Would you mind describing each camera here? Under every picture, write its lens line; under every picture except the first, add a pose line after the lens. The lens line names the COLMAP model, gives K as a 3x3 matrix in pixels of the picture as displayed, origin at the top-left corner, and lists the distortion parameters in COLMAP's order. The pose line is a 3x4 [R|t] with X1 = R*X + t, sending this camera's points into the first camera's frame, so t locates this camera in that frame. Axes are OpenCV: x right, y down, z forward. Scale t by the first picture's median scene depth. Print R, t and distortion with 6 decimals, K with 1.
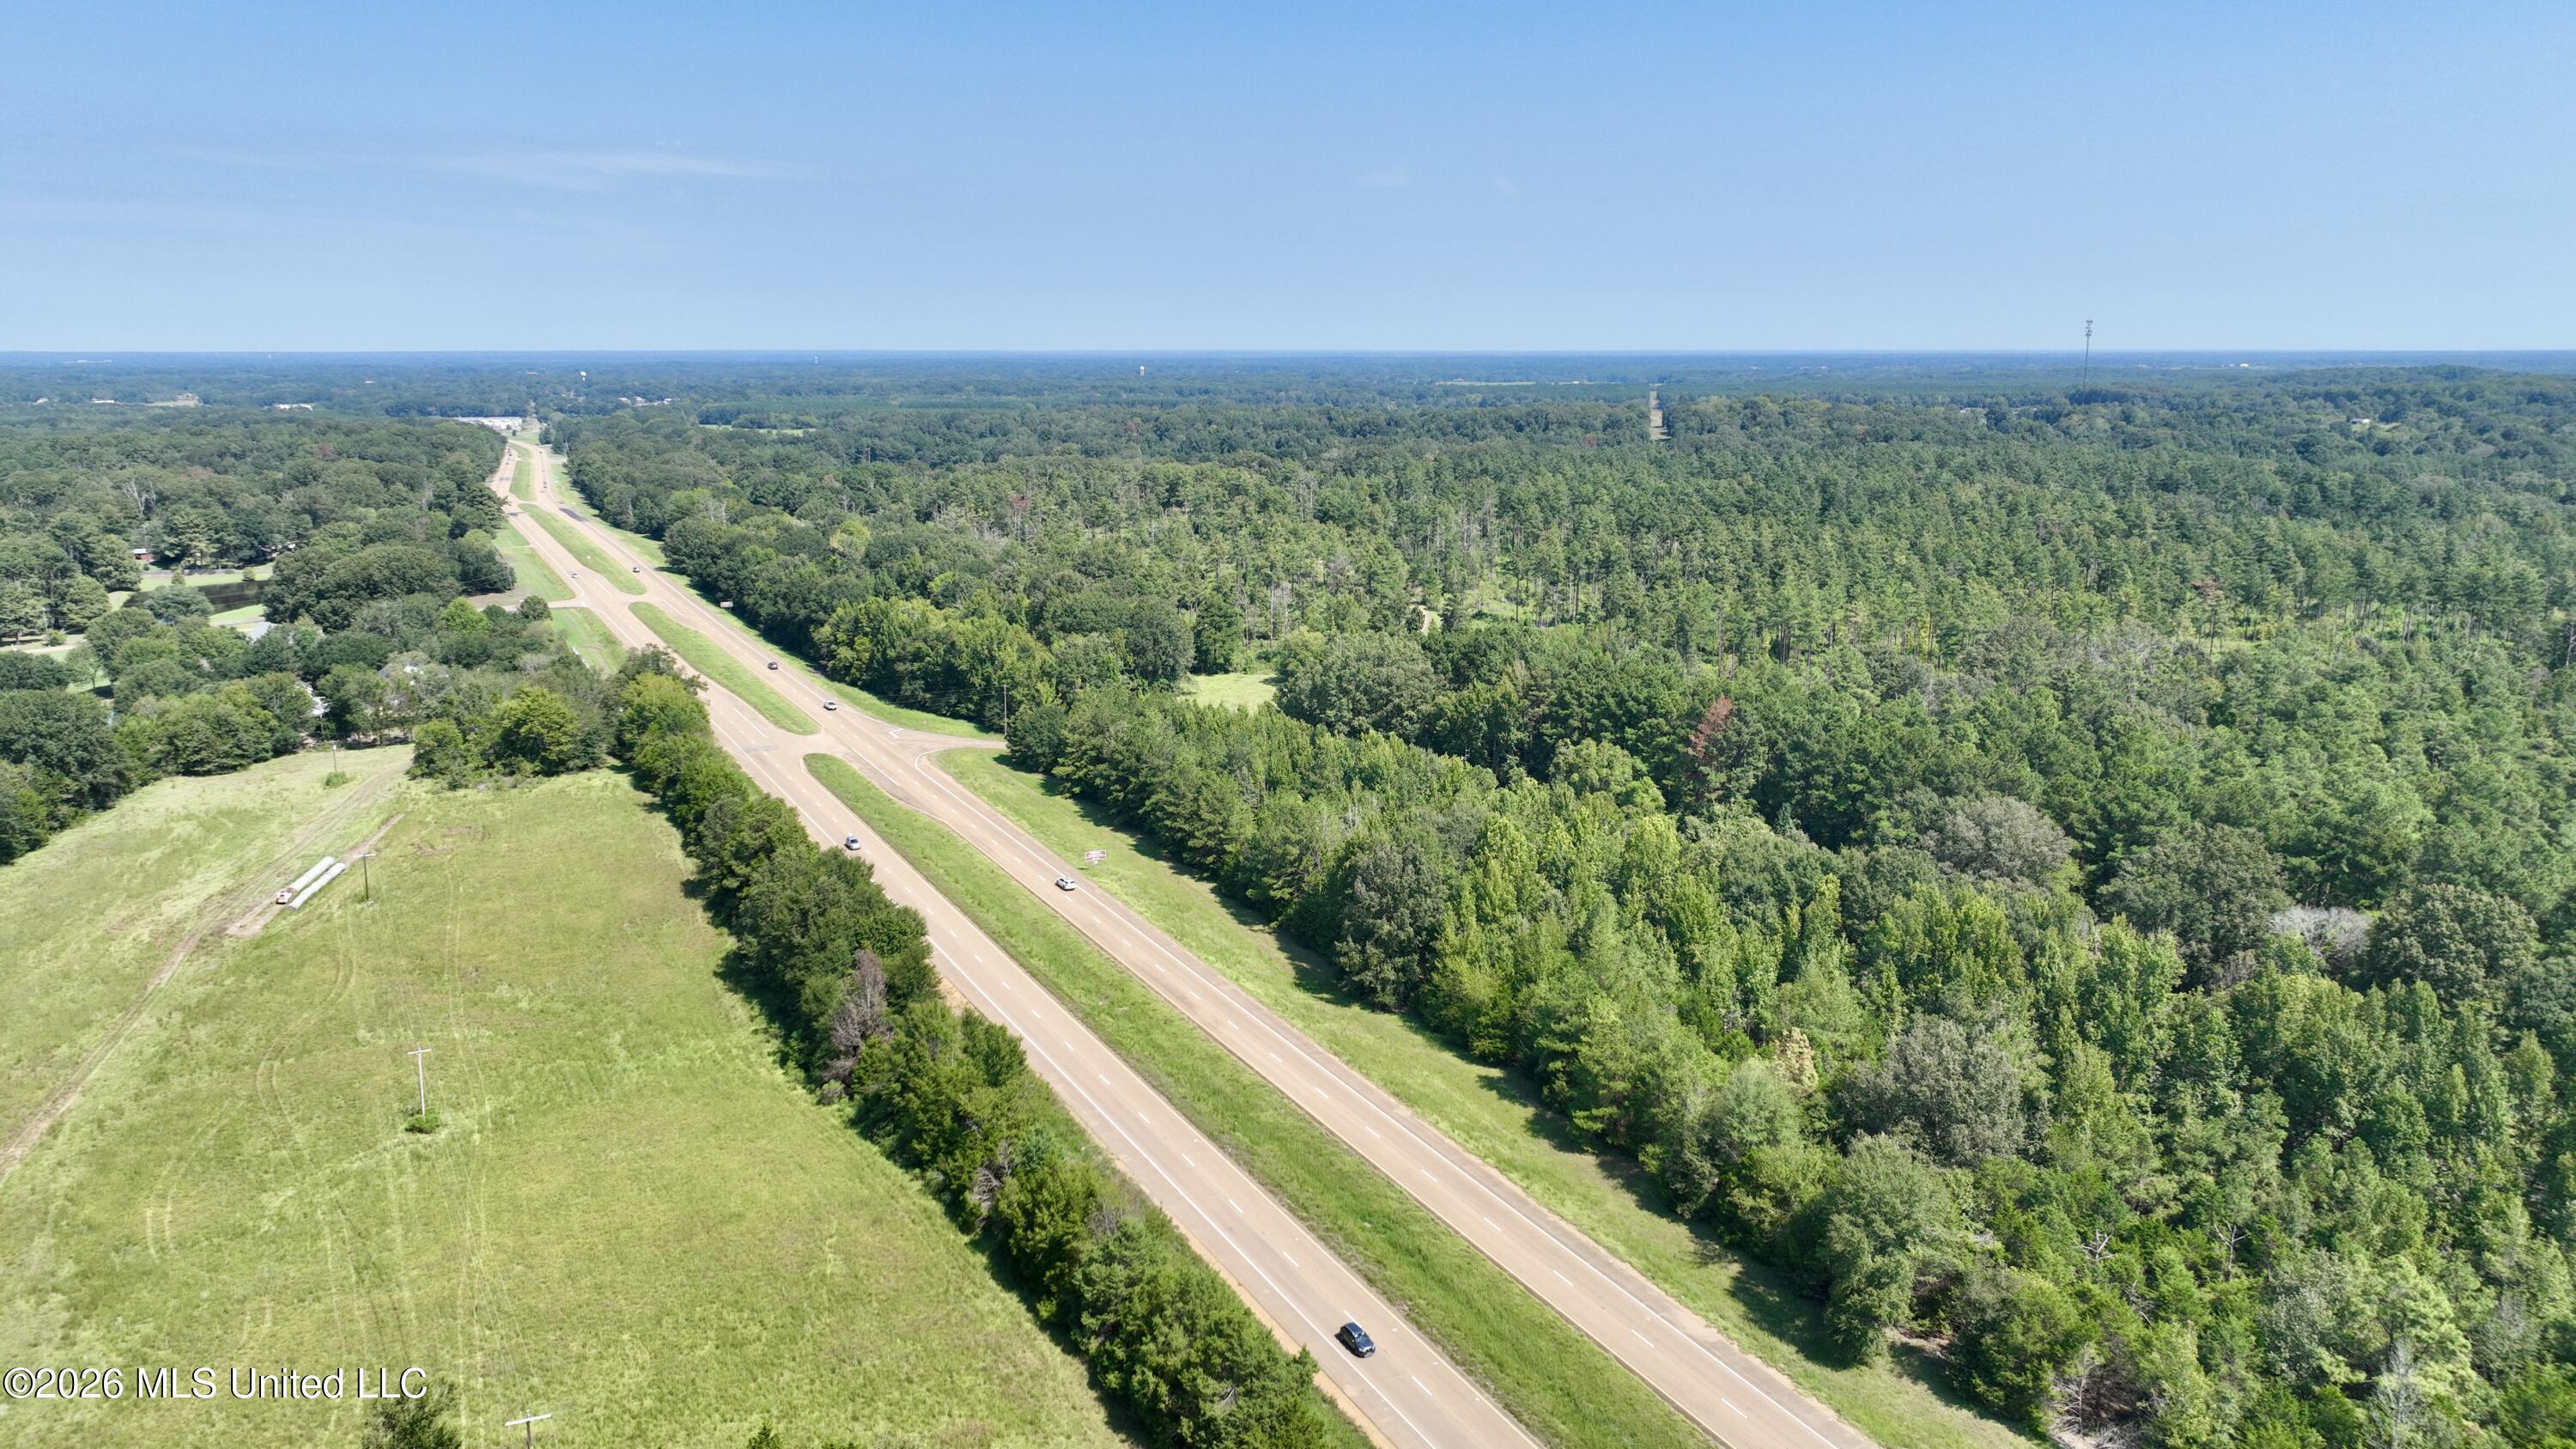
lens RADIAL K [[1810.1, 0, 1300.2], [0, 1810.1, 717.2], [0, 0, 1]] dist [0.002004, 0.019568]
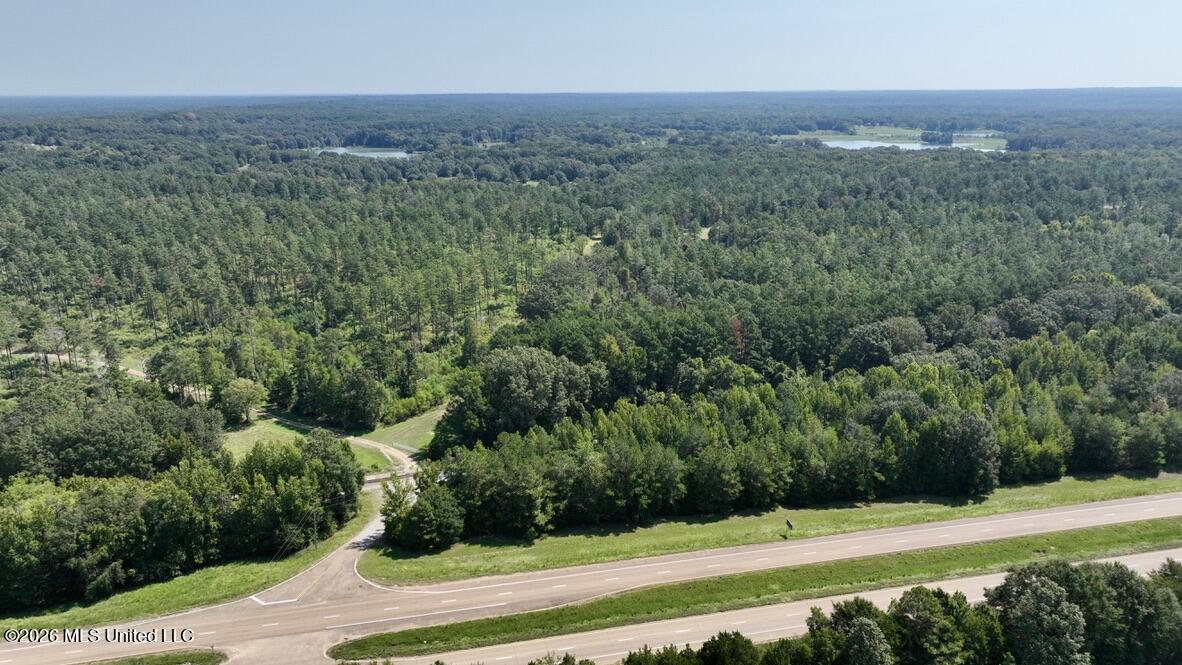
lens RADIAL K [[830.4, 0, 596.6], [0, 830.4, 329.1], [0, 0, 1]] dist [0.002004, 0.019568]
pose [[0.252961, -0.270249, 0.928965, -0.718526], [0.201184, 0.953898, 0.222719, -0.250159], [-0.946328, 0.130554, 0.295669, 0.903837]]
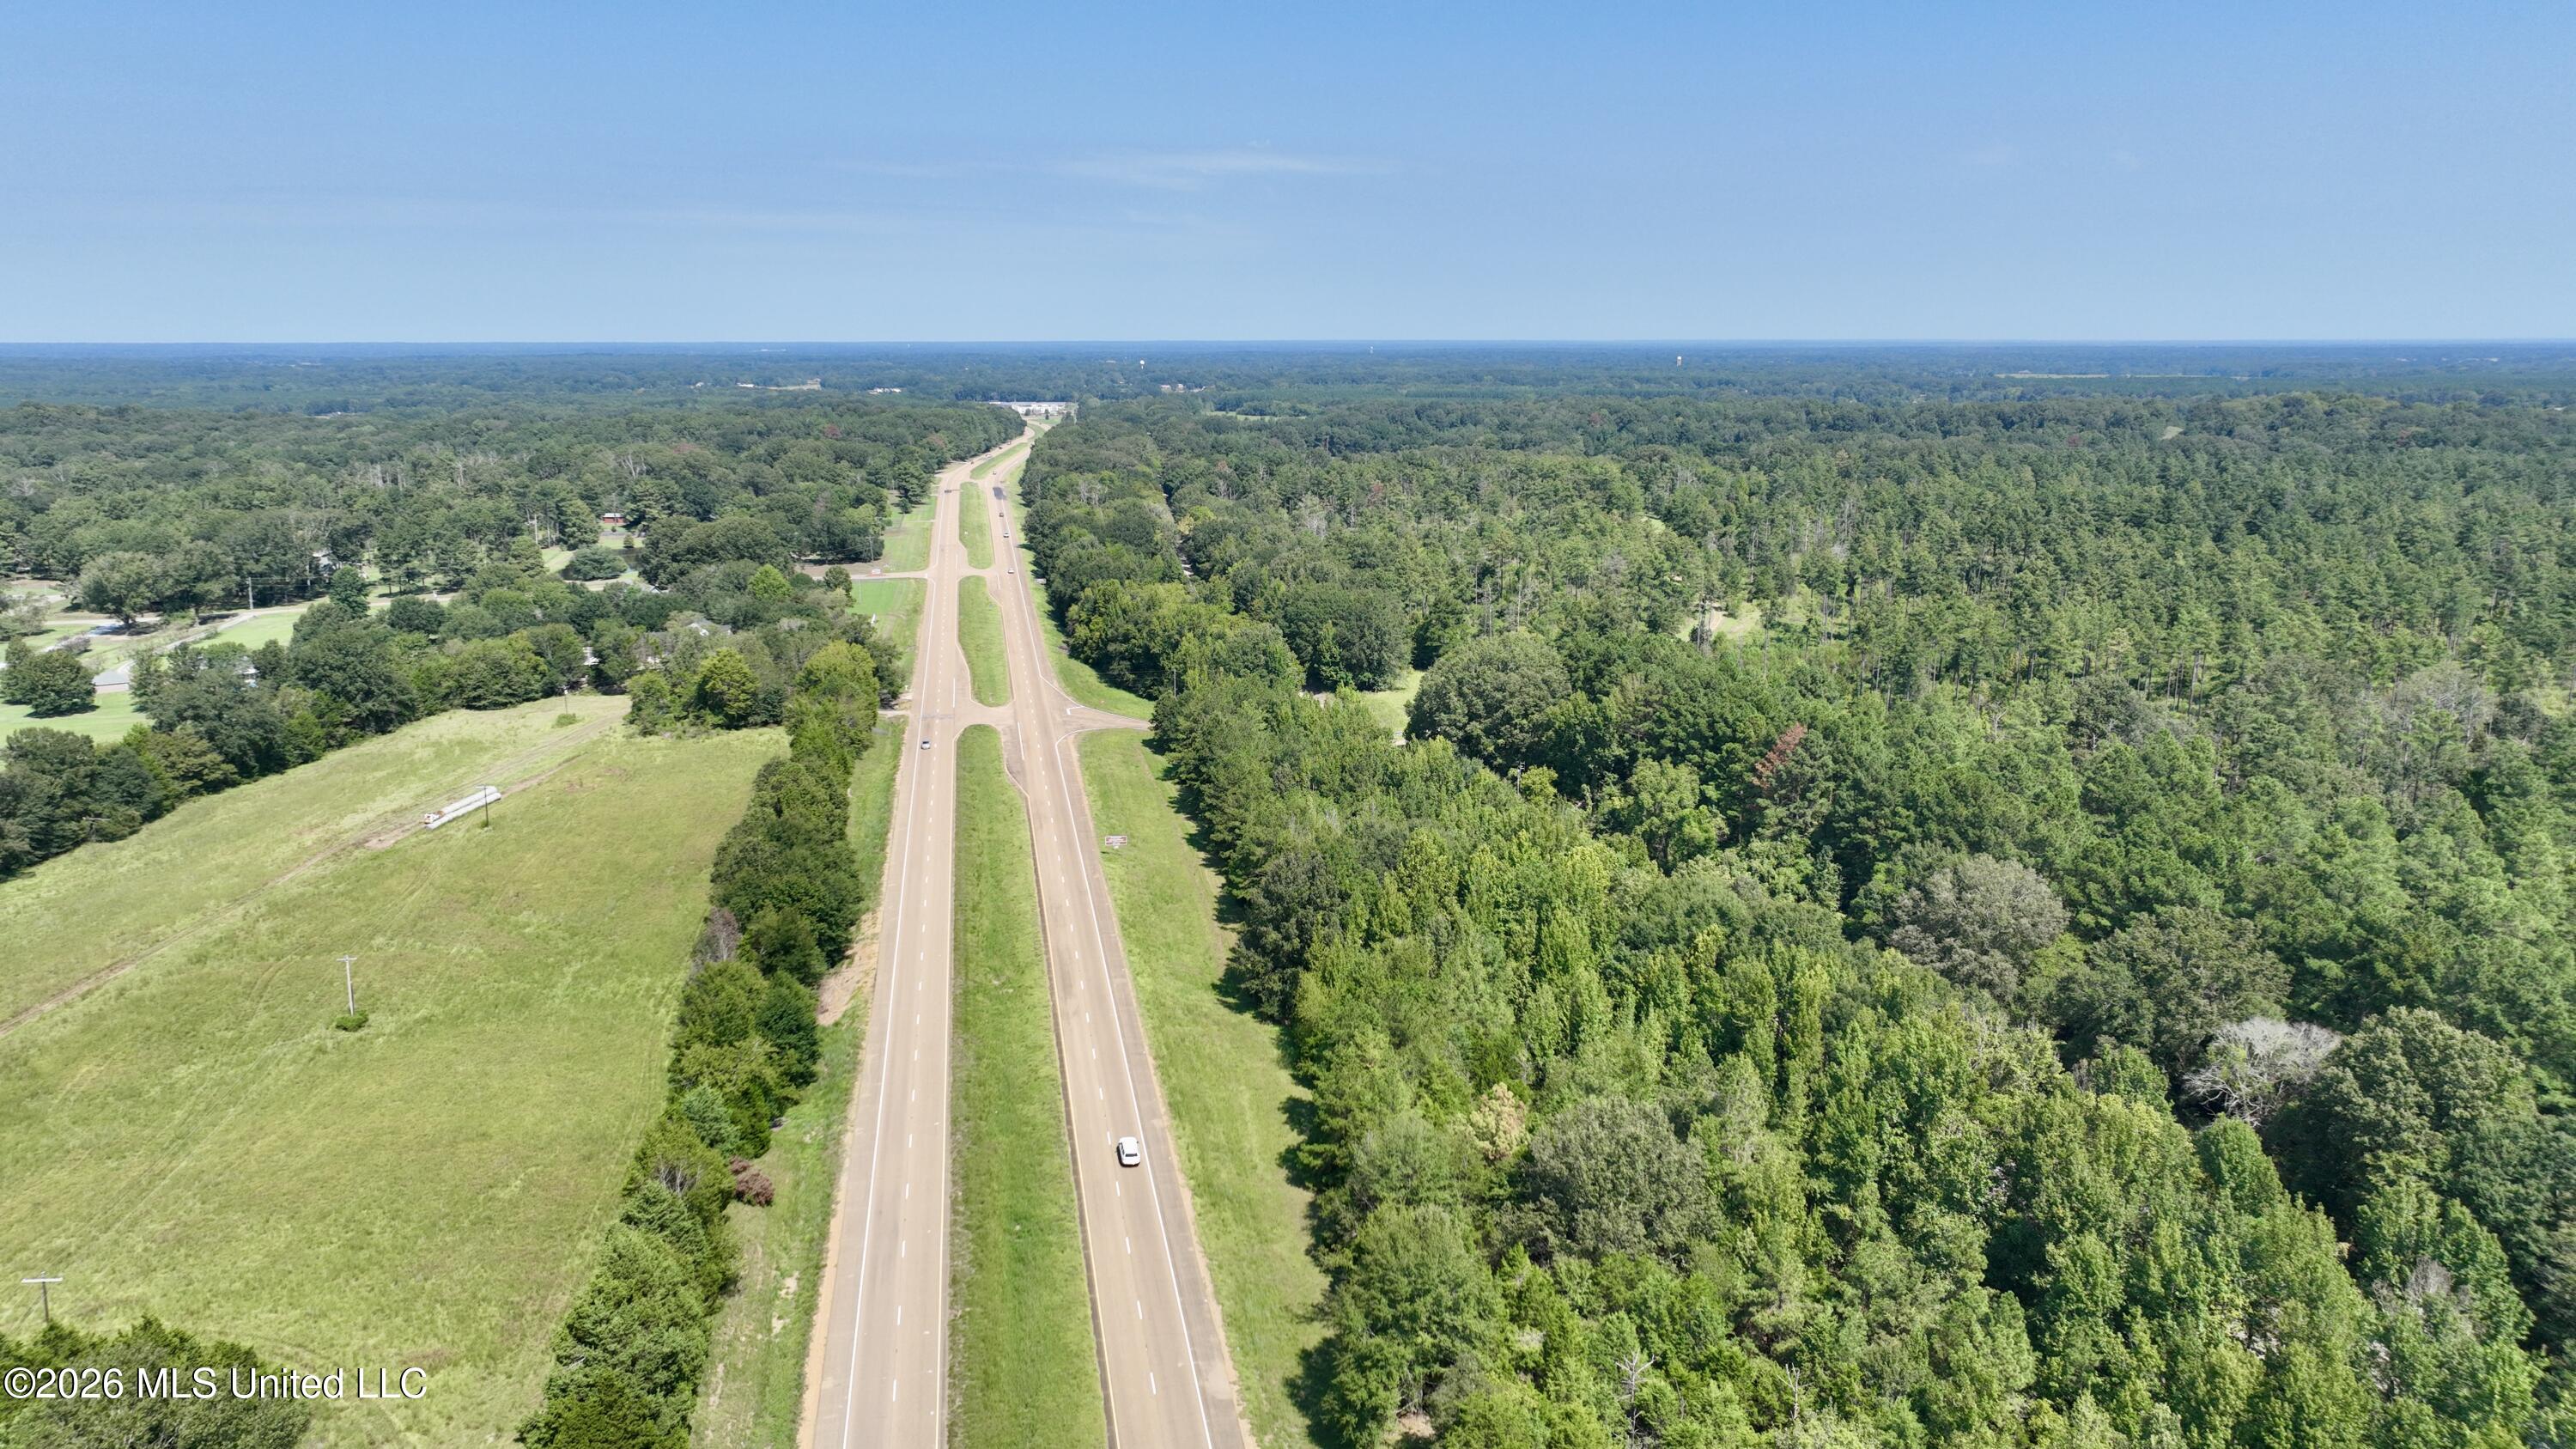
lens RADIAL K [[1810.1, 0, 1300.2], [0, 1810.1, 717.2], [0, 0, 1]] dist [0.002004, 0.019568]
pose [[0.953919, 0.062024, -0.293585, 0.271860], [-0.060413, 0.998067, 0.014560, -0.013468], [0.293921, 0.003847, 0.955822, 0.057381]]
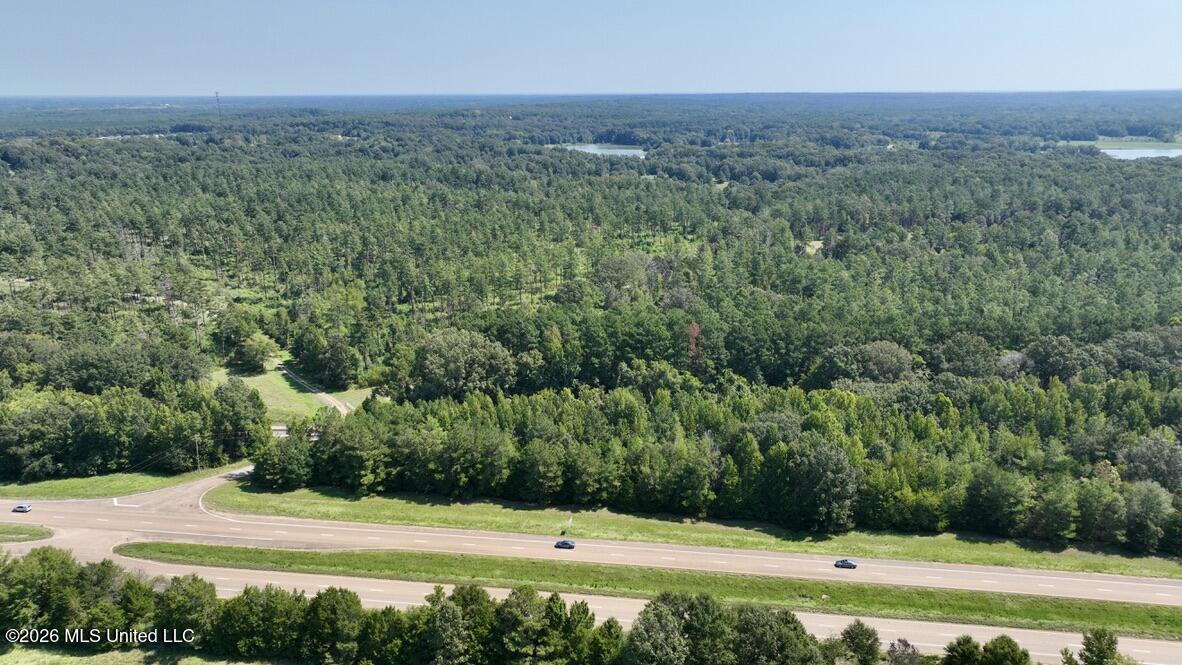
lens RADIAL K [[830.4, 0, 596.6], [0, 830.4, 329.1], [0, 0, 1]] dist [0.002004, 0.019568]
pose [[0.572139, -0.229608, 0.787361, -0.588637], [0.169937, 0.972367, 0.160074, -0.179645], [-0.802358, 0.042217, 0.595348, 0.552195]]
